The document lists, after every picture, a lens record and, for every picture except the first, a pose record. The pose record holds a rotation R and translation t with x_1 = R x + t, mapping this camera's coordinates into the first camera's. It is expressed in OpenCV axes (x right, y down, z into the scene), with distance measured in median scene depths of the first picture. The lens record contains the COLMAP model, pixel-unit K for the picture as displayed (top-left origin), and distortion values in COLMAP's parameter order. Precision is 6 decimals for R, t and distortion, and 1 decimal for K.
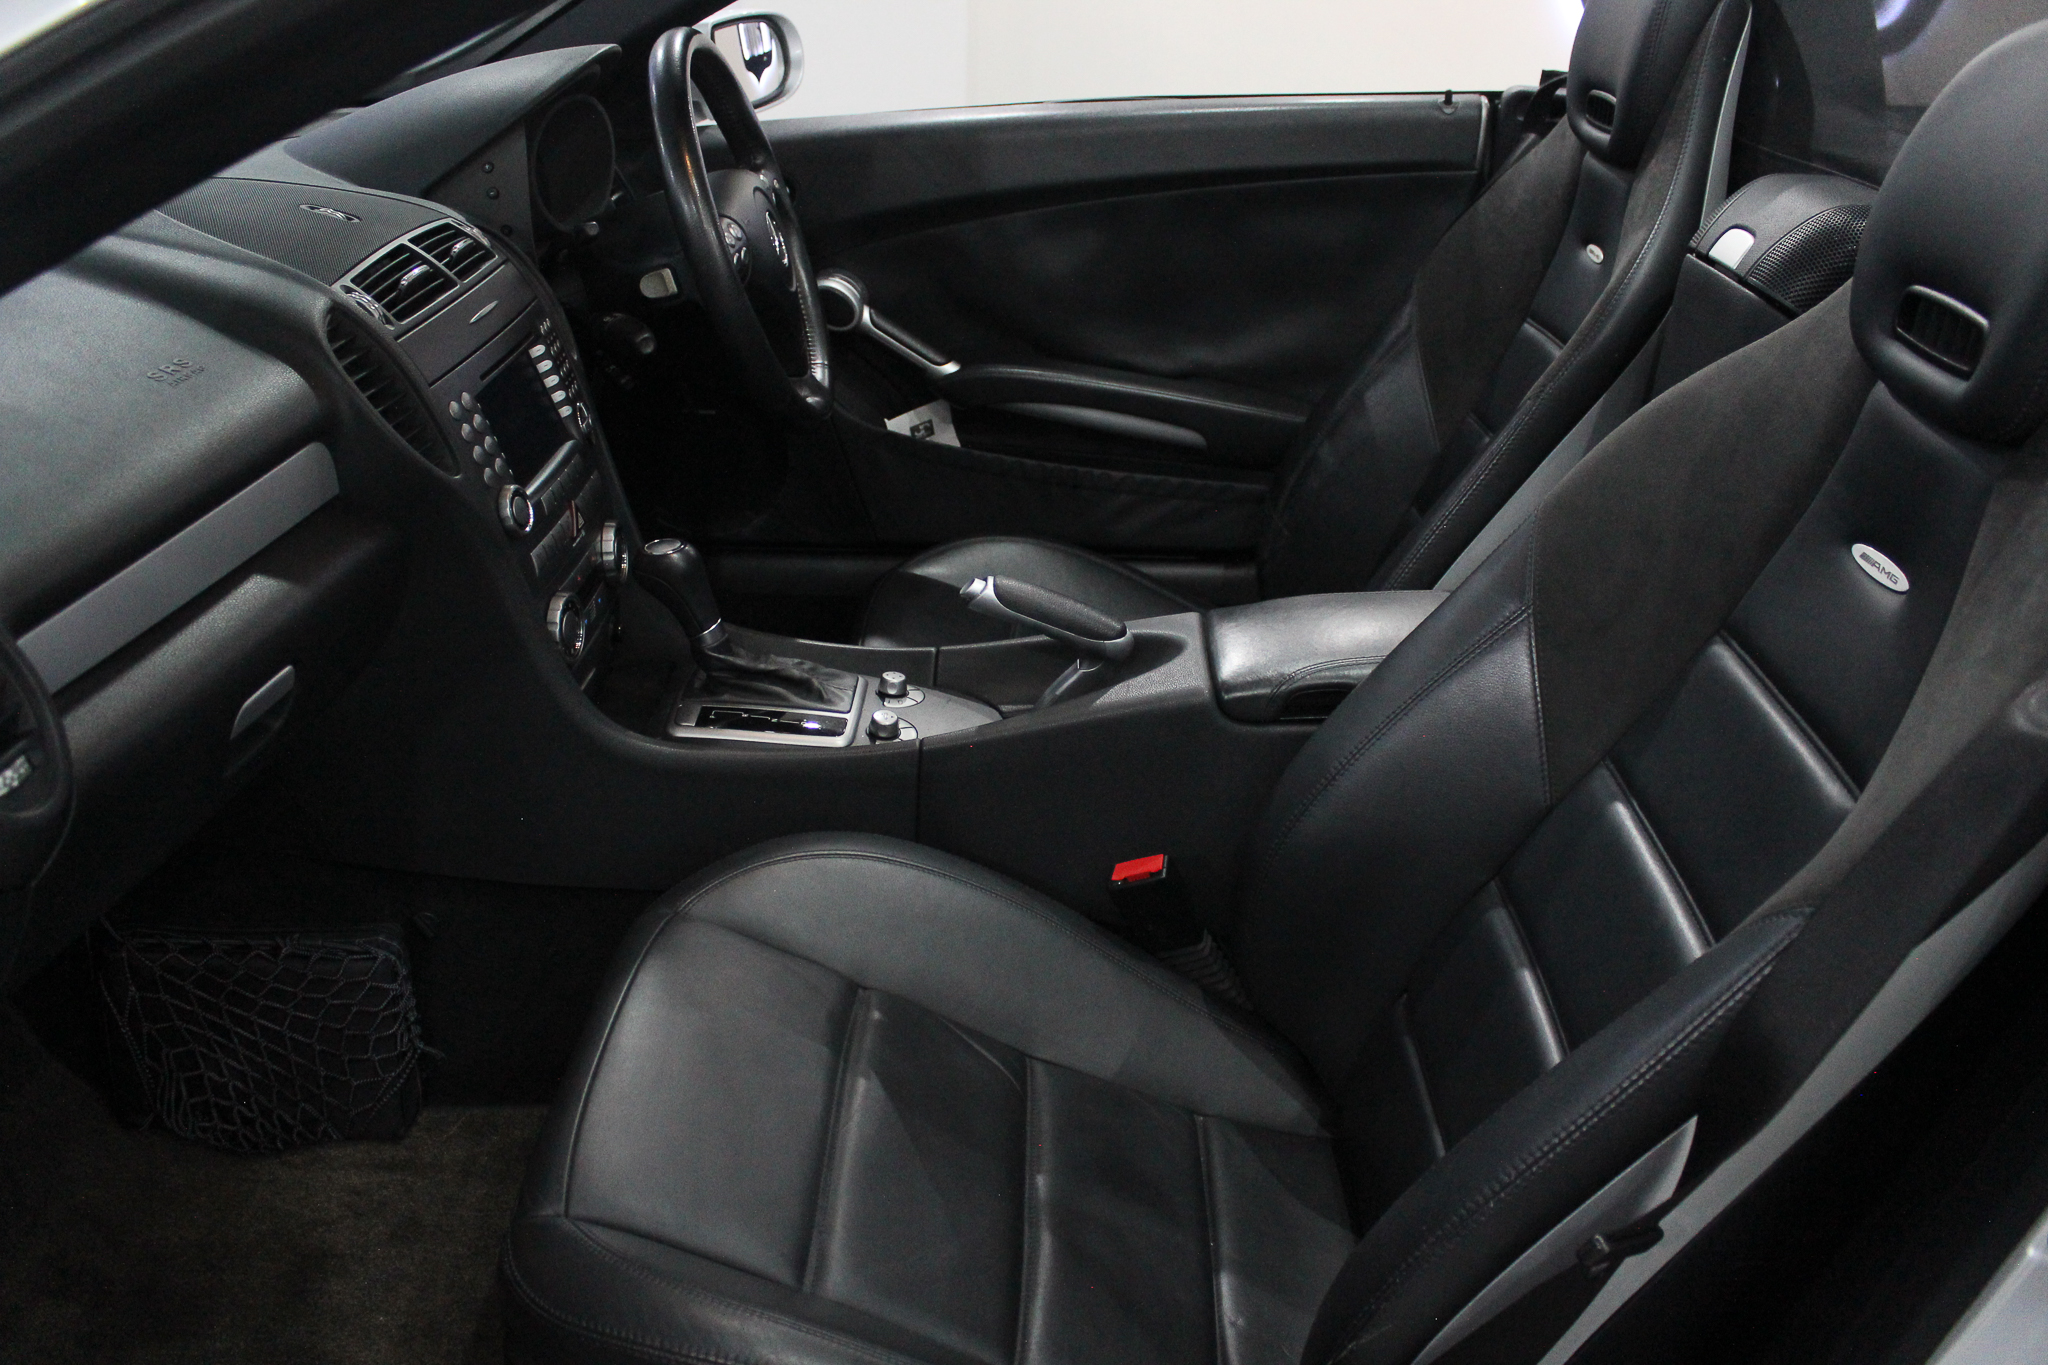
lens RADIAL K [[1684.4, 0, 1025.0], [0, 1684.4, 686.6], [0, 0, 1]] dist [-0.140751, 0.087801]
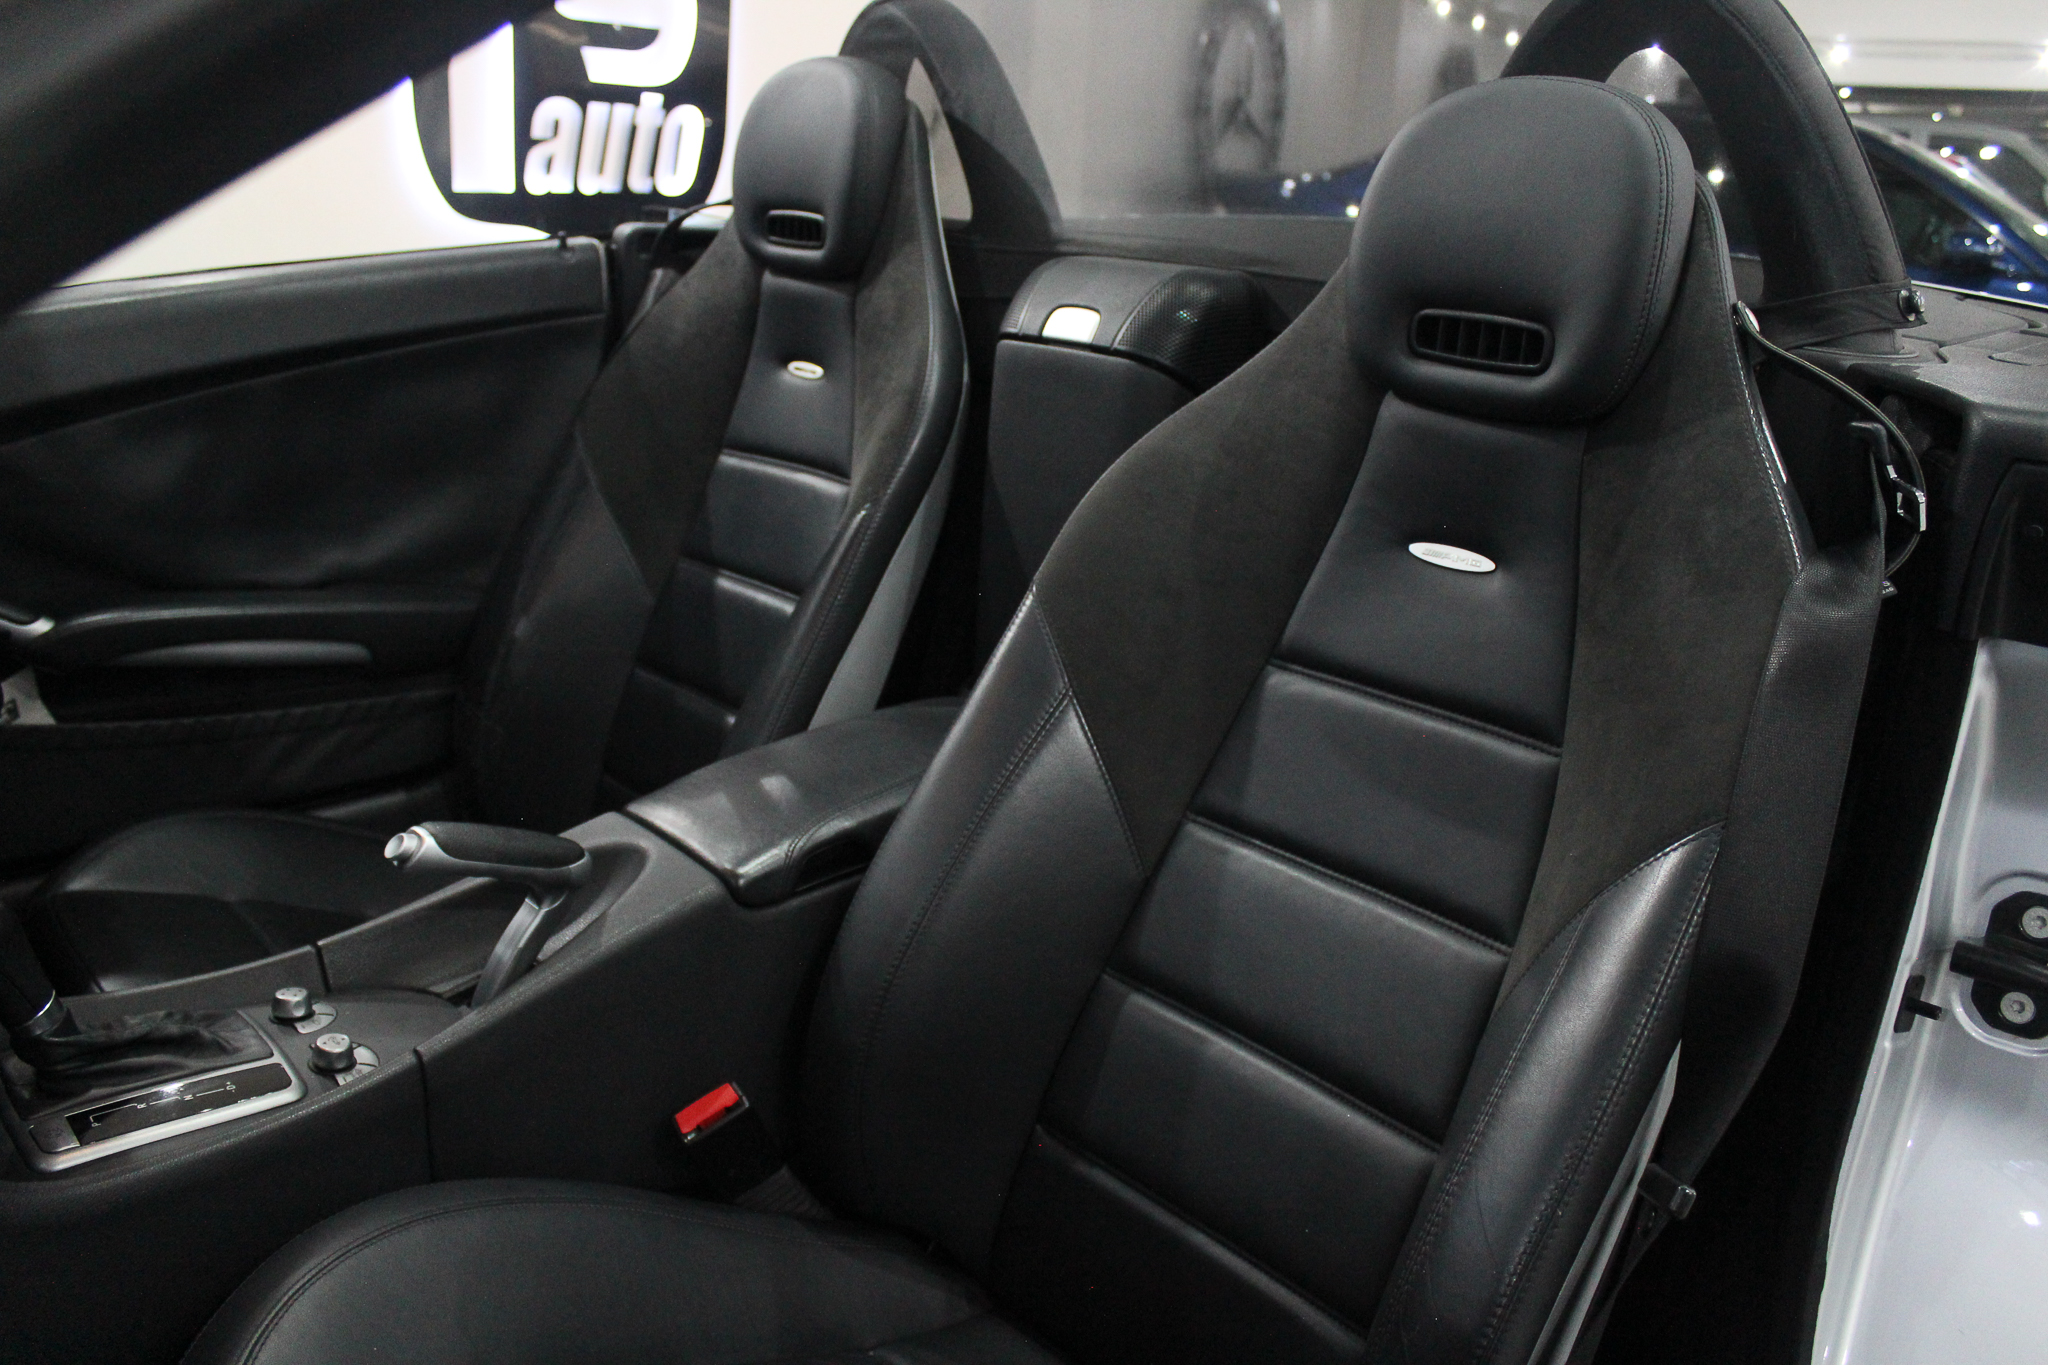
lens RADIAL K [[1684.4, 0, 1021.8], [0, 1684.4, 672.0], [0, 0, 1]] dist [-0.140751, 0.087801]
pose [[0.729936, -0.204682, 0.652149, -0.221344], [0.283471, 0.958841, -0.016344, -0.030399], [-0.621962, 0.196796, 0.757915, 0.163338]]
